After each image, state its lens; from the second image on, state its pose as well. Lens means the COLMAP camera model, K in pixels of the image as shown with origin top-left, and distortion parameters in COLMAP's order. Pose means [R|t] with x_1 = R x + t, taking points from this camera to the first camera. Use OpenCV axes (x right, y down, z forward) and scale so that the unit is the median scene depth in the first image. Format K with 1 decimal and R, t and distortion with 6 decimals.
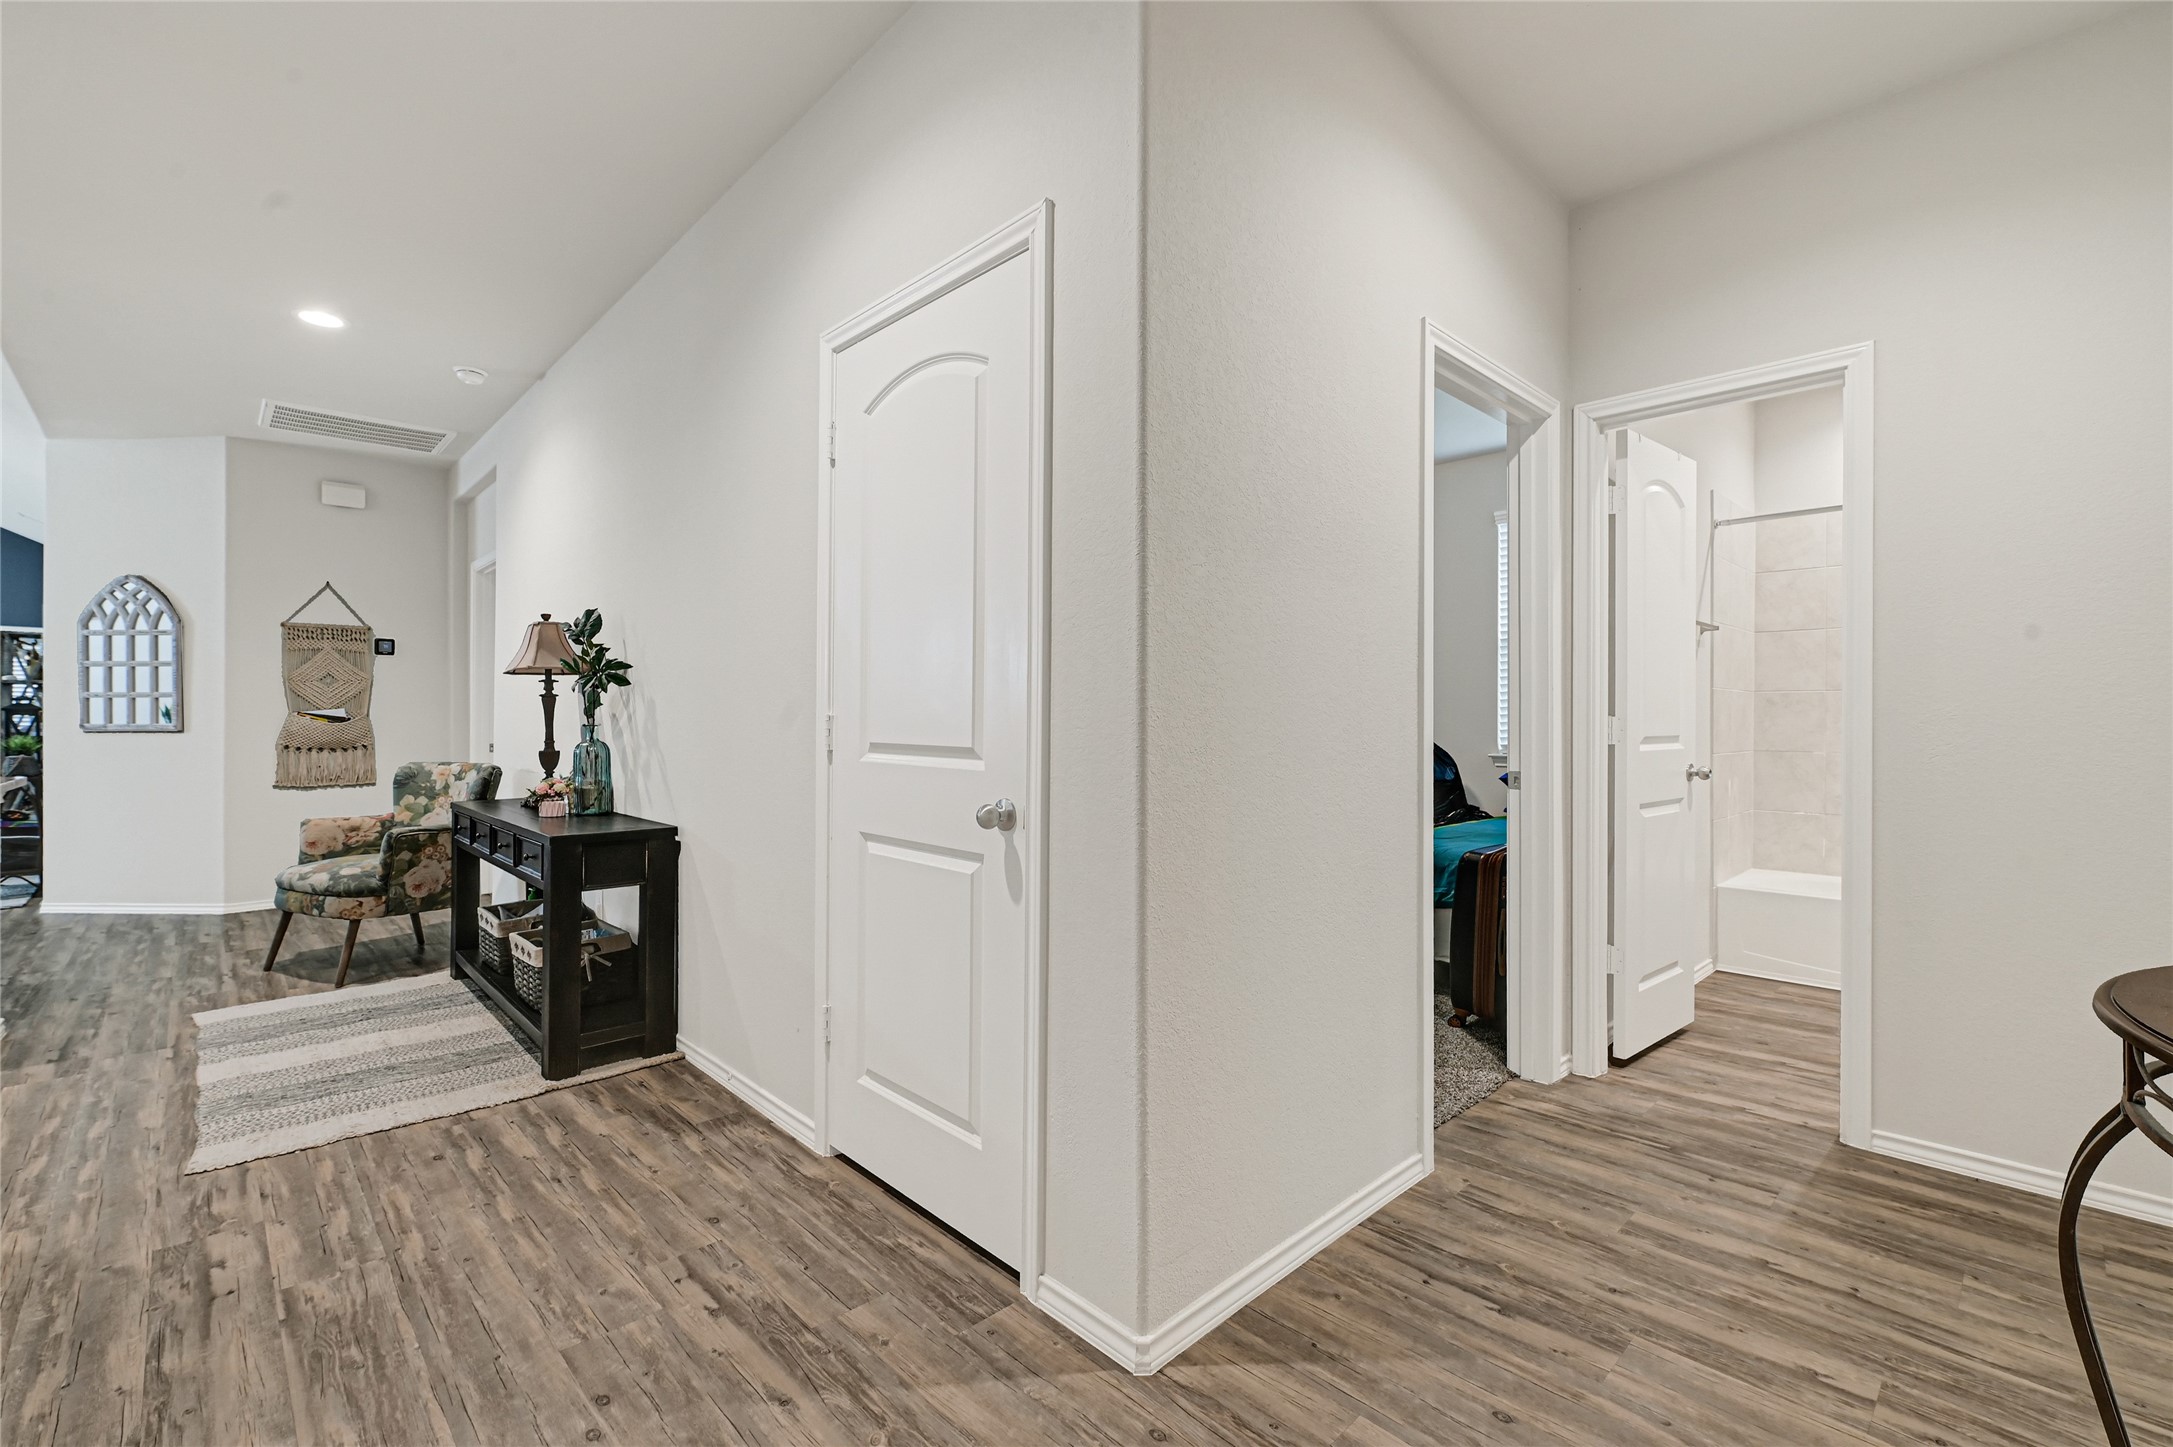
lens RADIAL K [[948.5, 0, 1080.6], [0, 948.5, 721.0], [0, 0, 1]] dist [-0.002803, -0.000332]
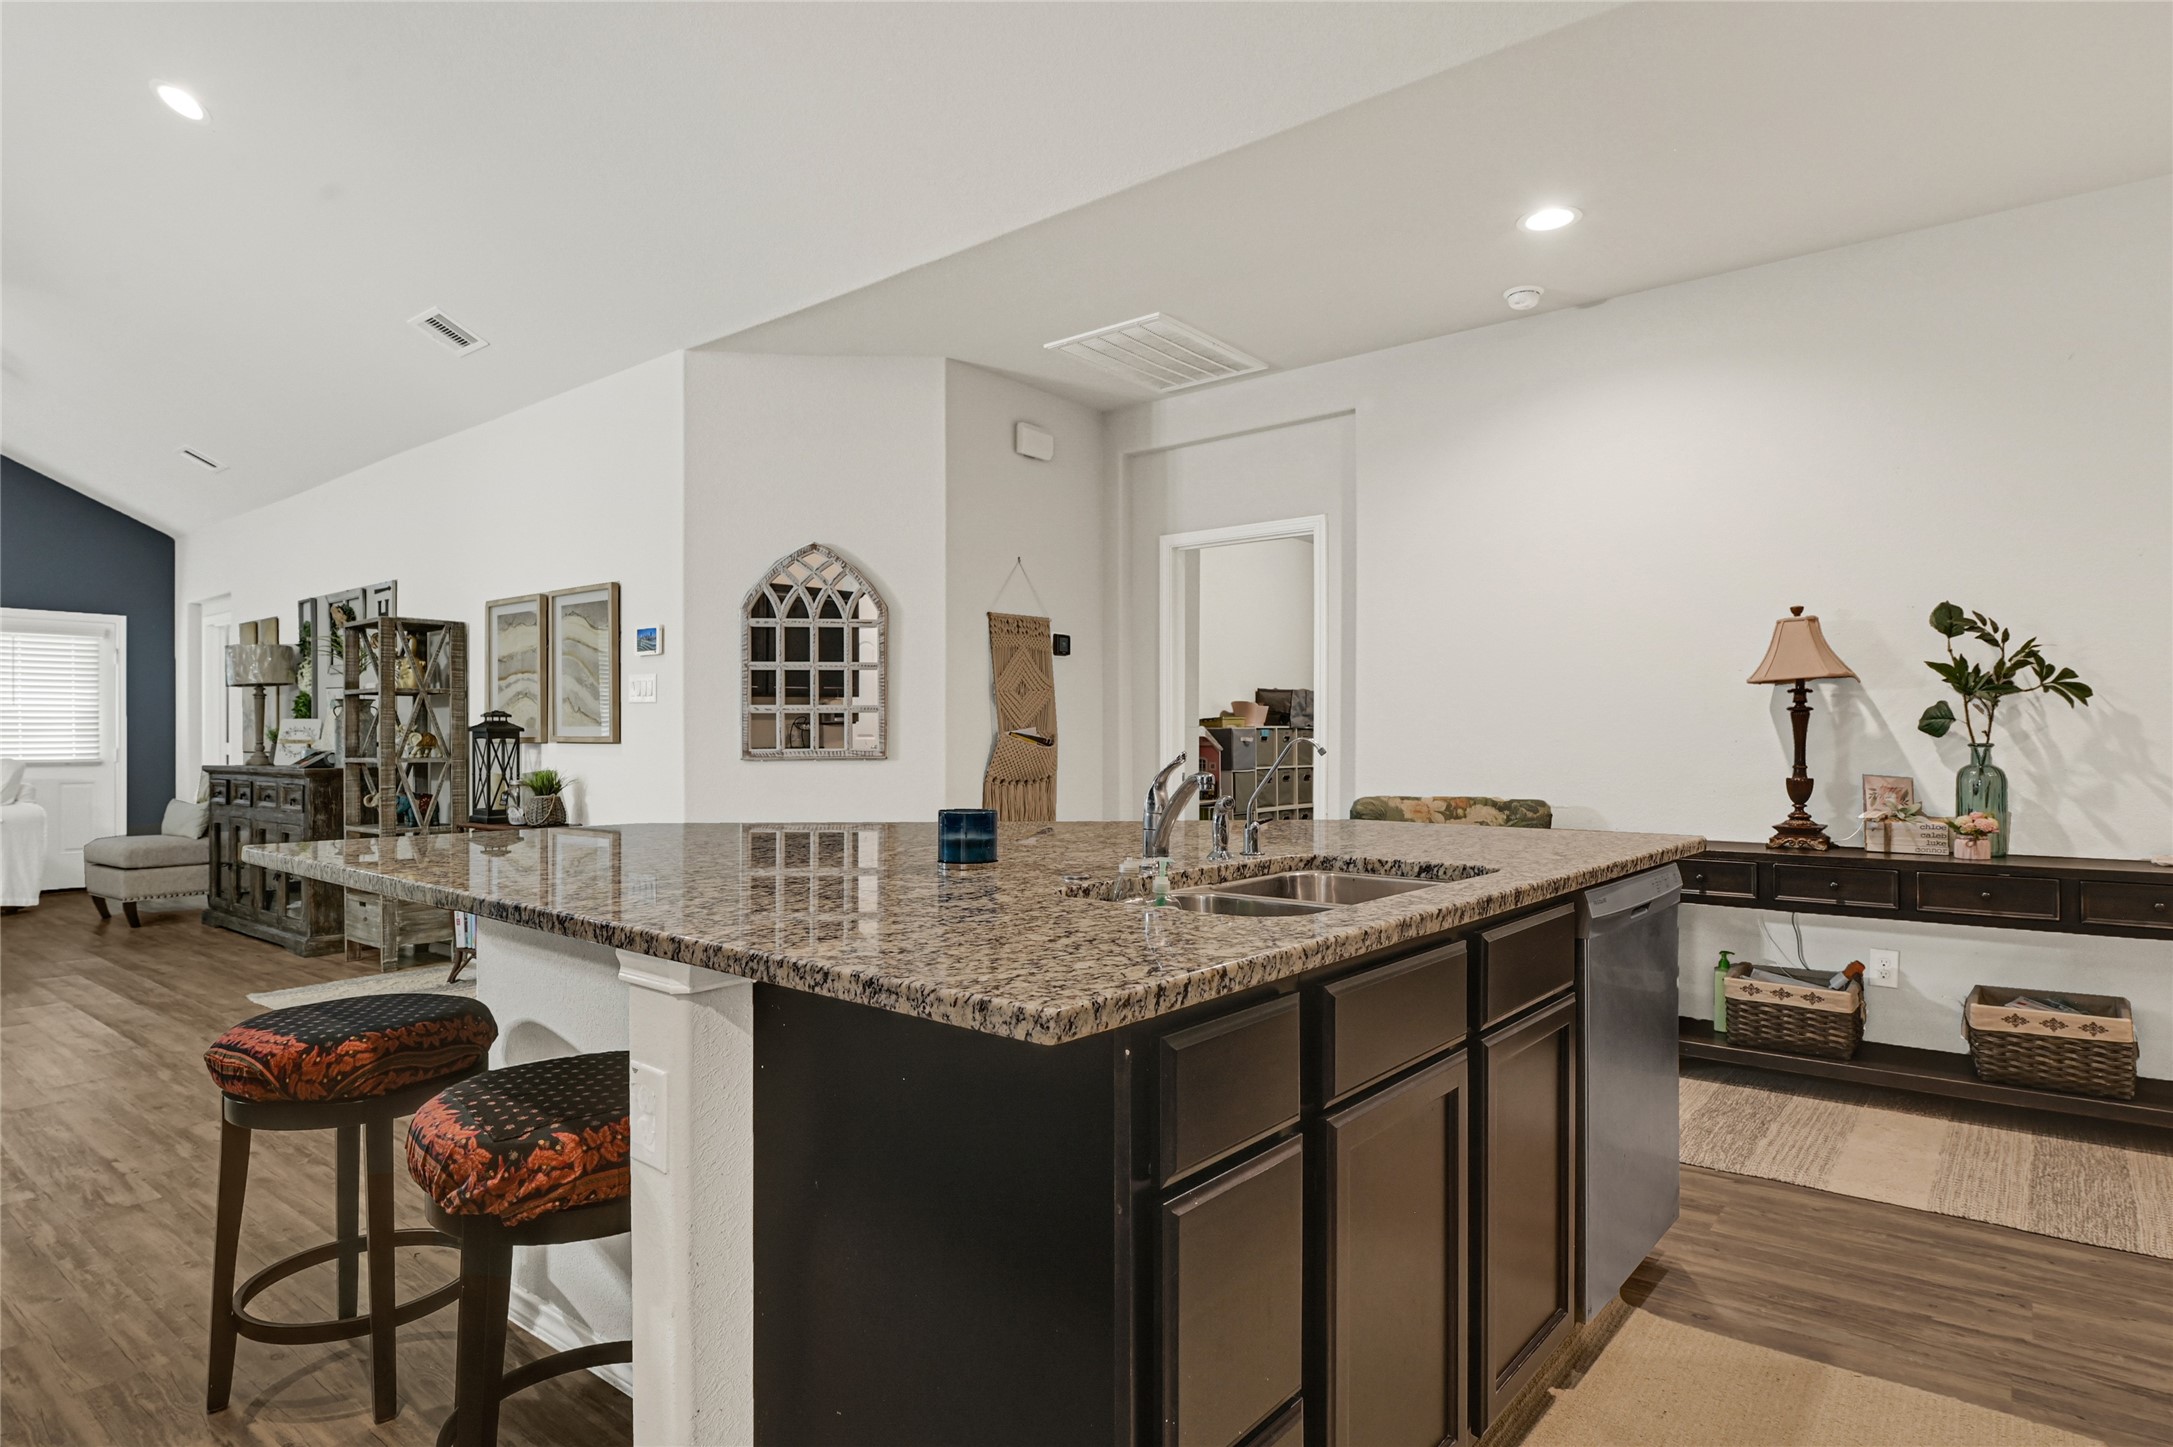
lens RADIAL K [[1186.1, 0, 1084.1], [0, 1186.1, 734.5], [0, 0, 1]] dist [0.002531, -0.002859]
pose [[0.990536, -0.004432, 0.137178, -0.929056], [0.004982, 0.999981, -0.003665, -0.003310], [-0.137160, 0.004314, 0.990540, 0.065476]]
